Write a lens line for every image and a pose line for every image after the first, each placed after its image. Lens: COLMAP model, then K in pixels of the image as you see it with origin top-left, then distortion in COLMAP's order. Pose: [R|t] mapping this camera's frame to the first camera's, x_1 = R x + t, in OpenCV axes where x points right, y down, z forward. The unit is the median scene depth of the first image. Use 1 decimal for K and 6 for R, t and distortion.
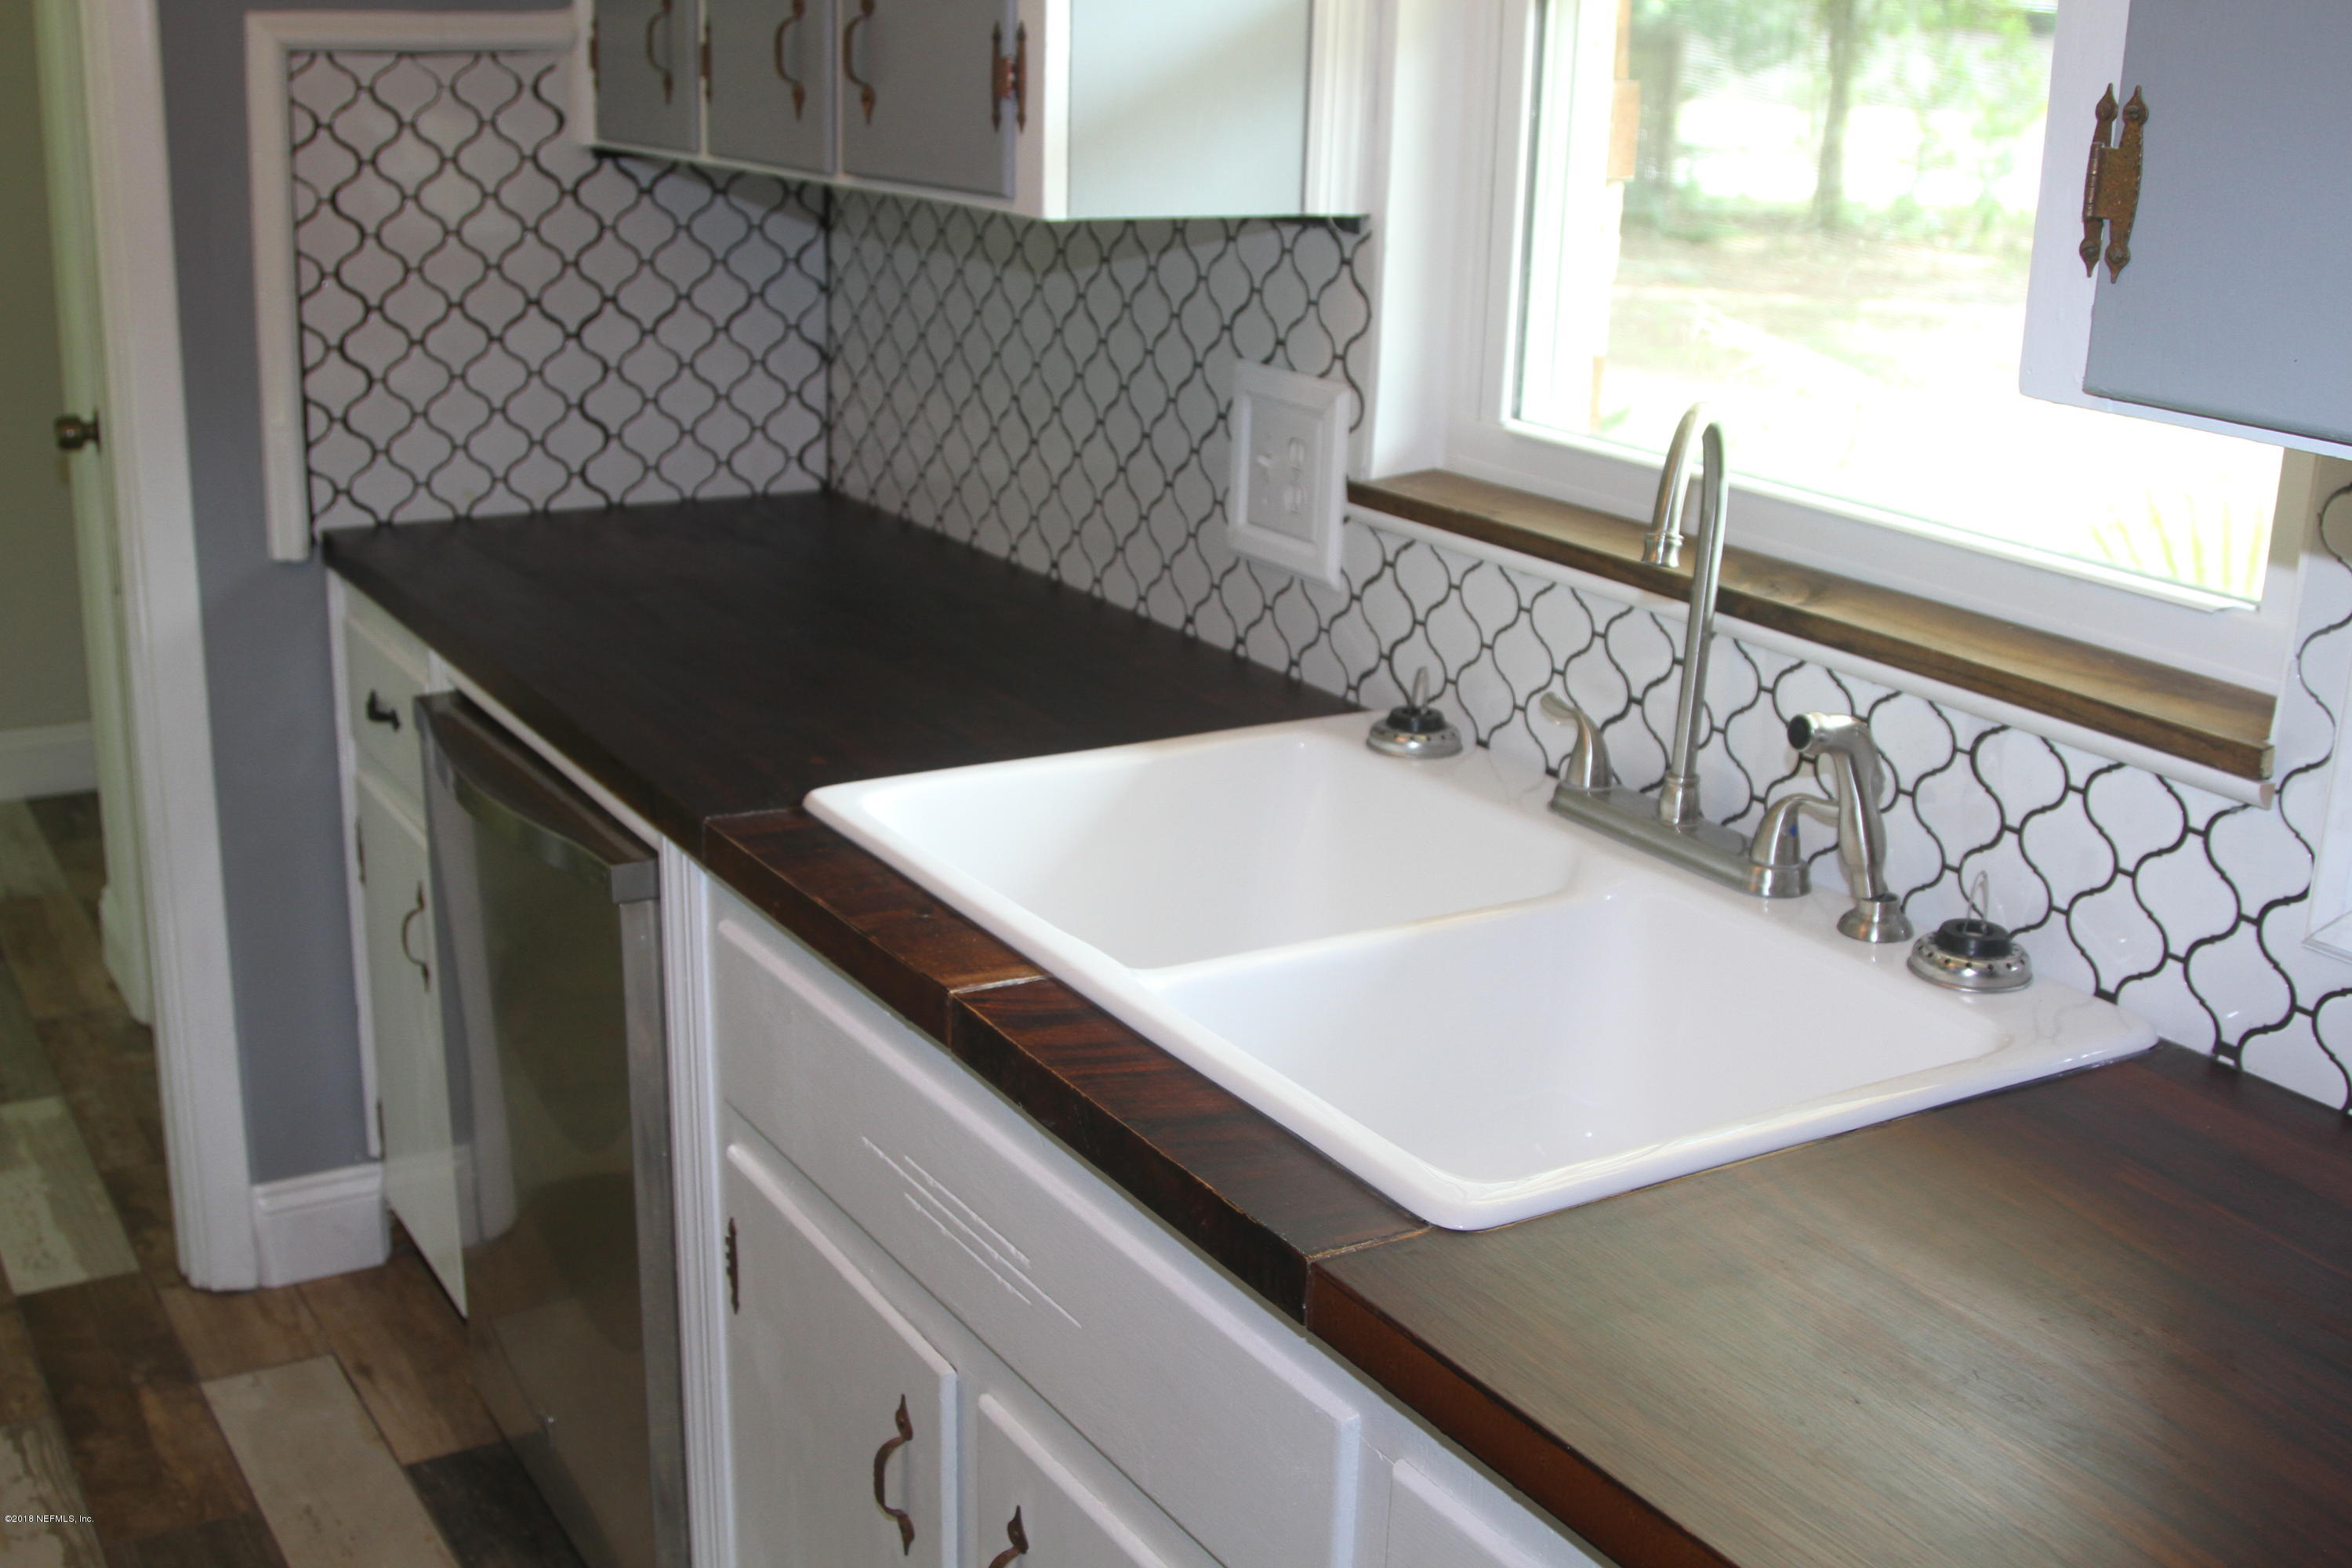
lens RADIAL K [[2561.7, 0, 1176.0], [0, 2561.7, 784.0], [0, 0, 1]] dist [-0.103846, 0.022540]
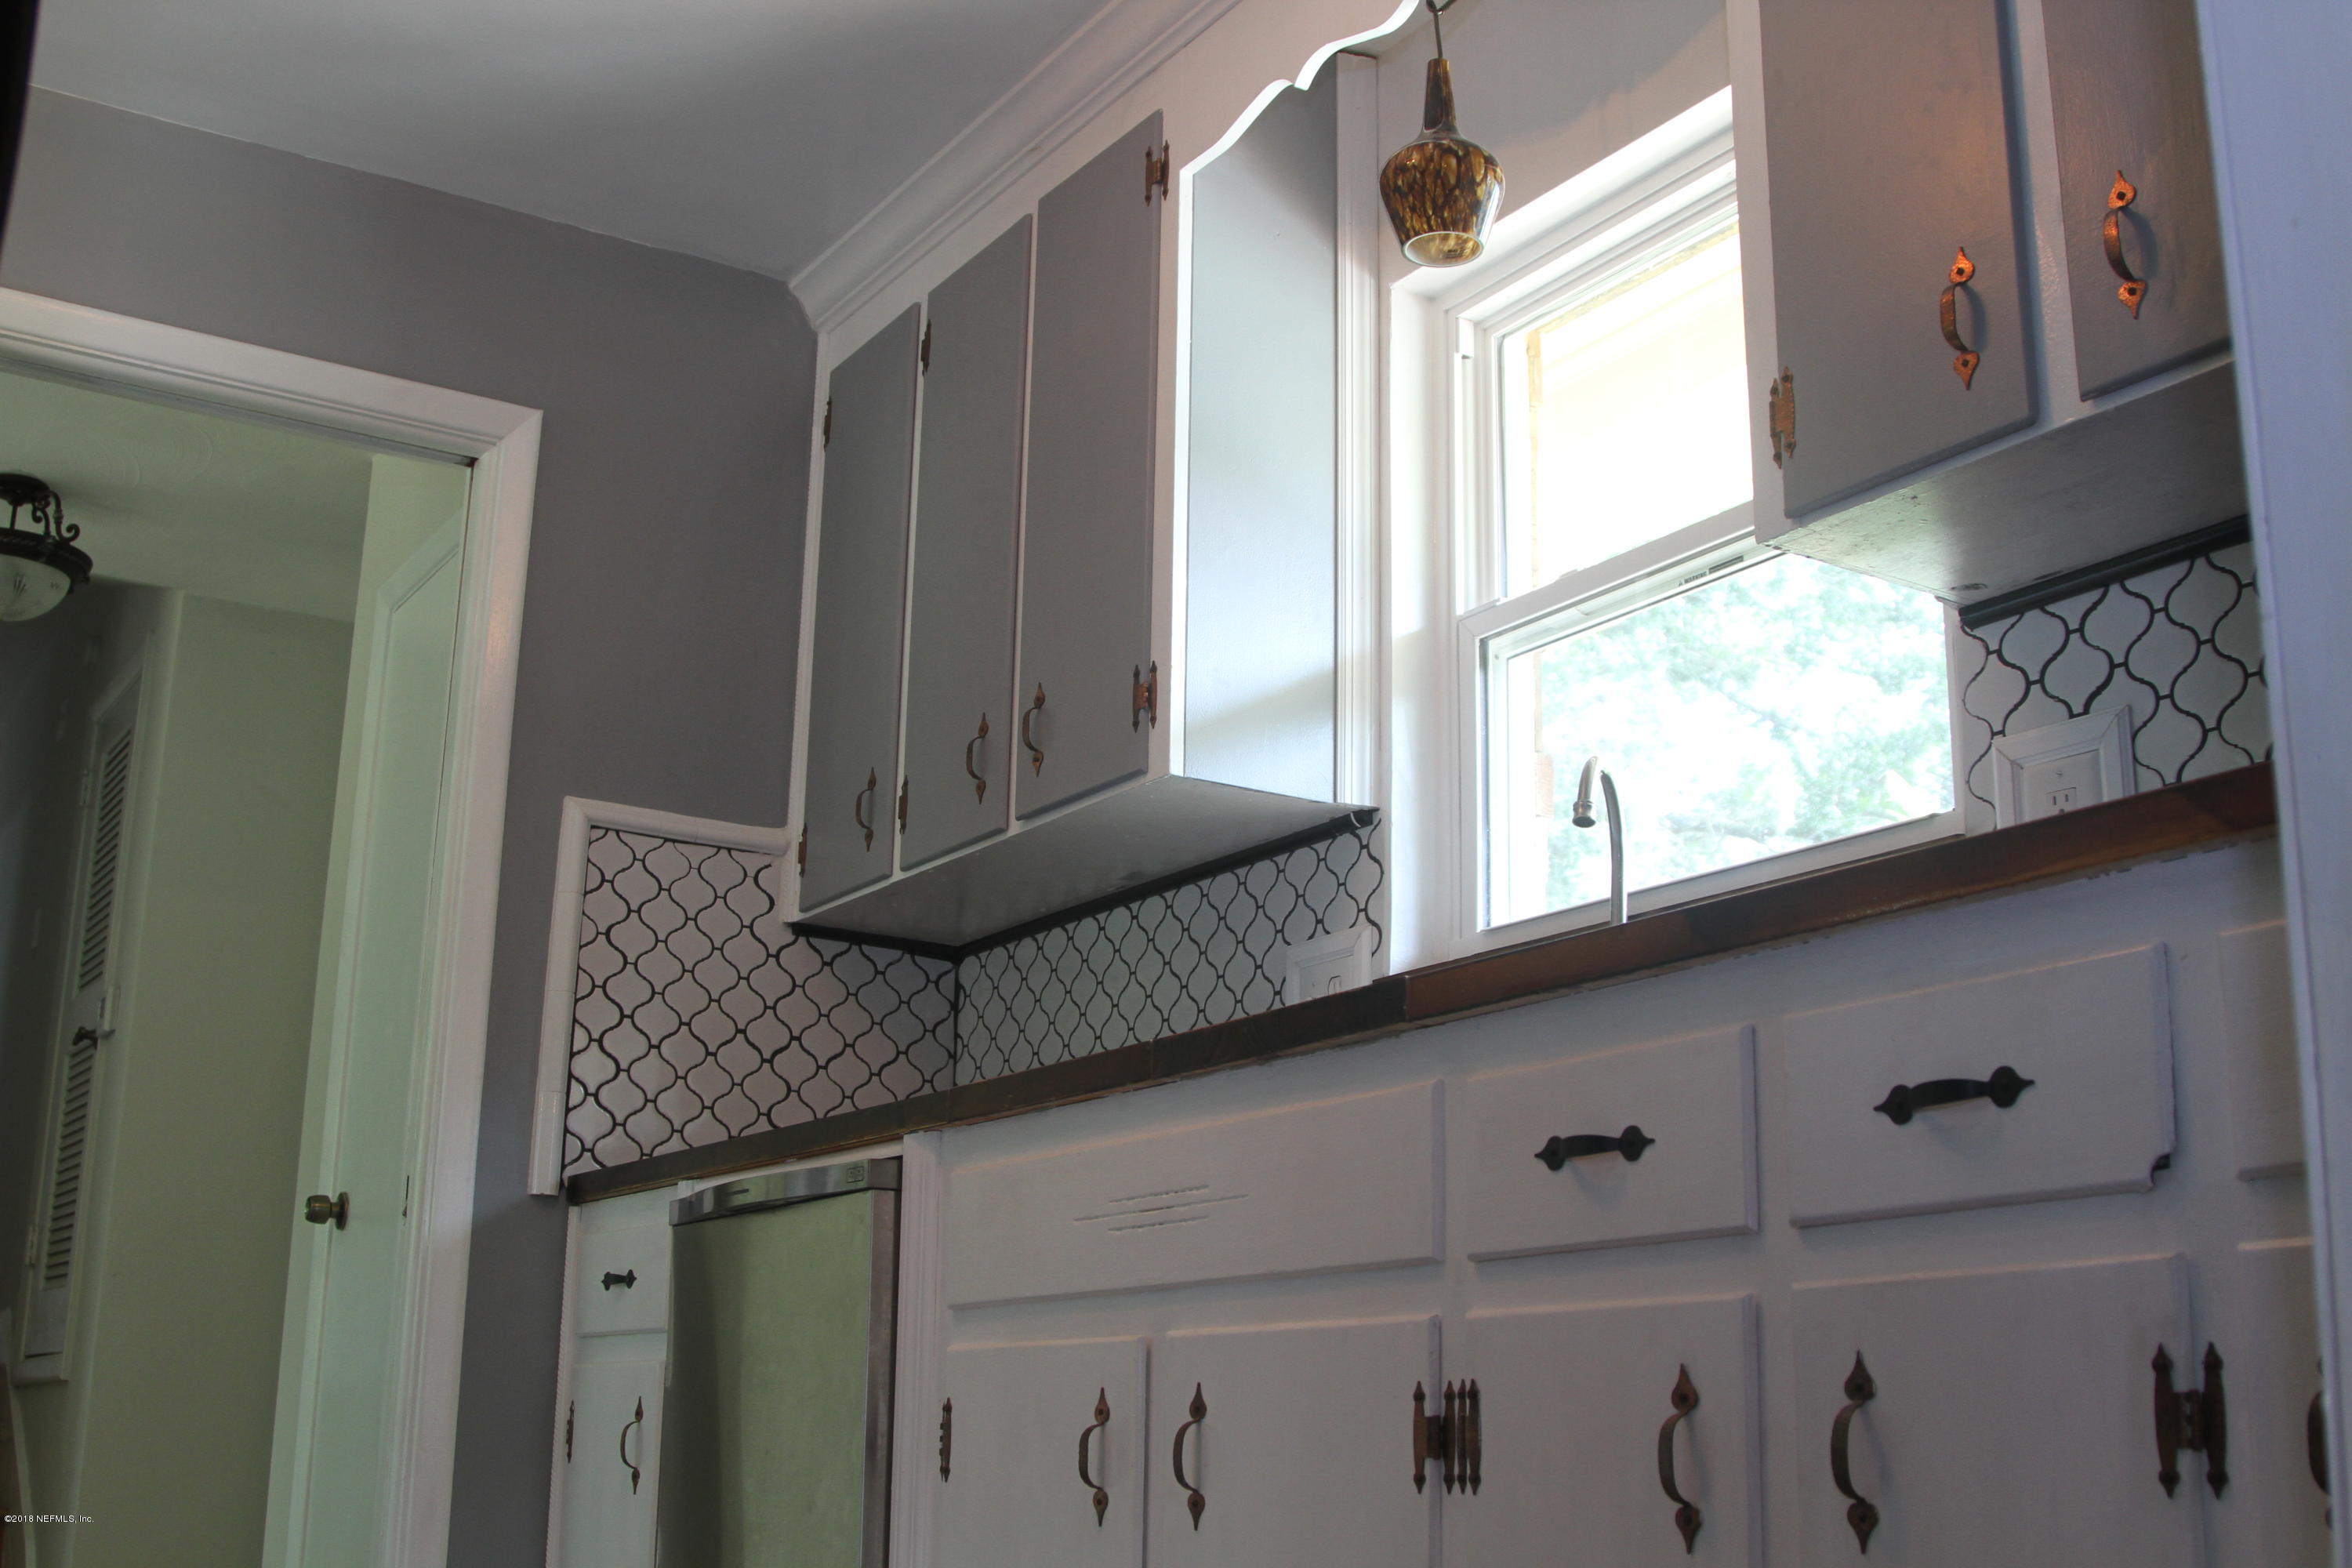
lens RADIAL K [[2561.7, 0, 1176.0], [0, 2561.7, 784.0], [0, 0, 1]] dist [-0.103846, 0.022540]
pose [[0.999694, -0.003619, 0.024462, -0.061656], [0.015886, 0.852099, -0.523140, 0.422732], [-0.018951, 0.523369, 0.851896, -0.217728]]
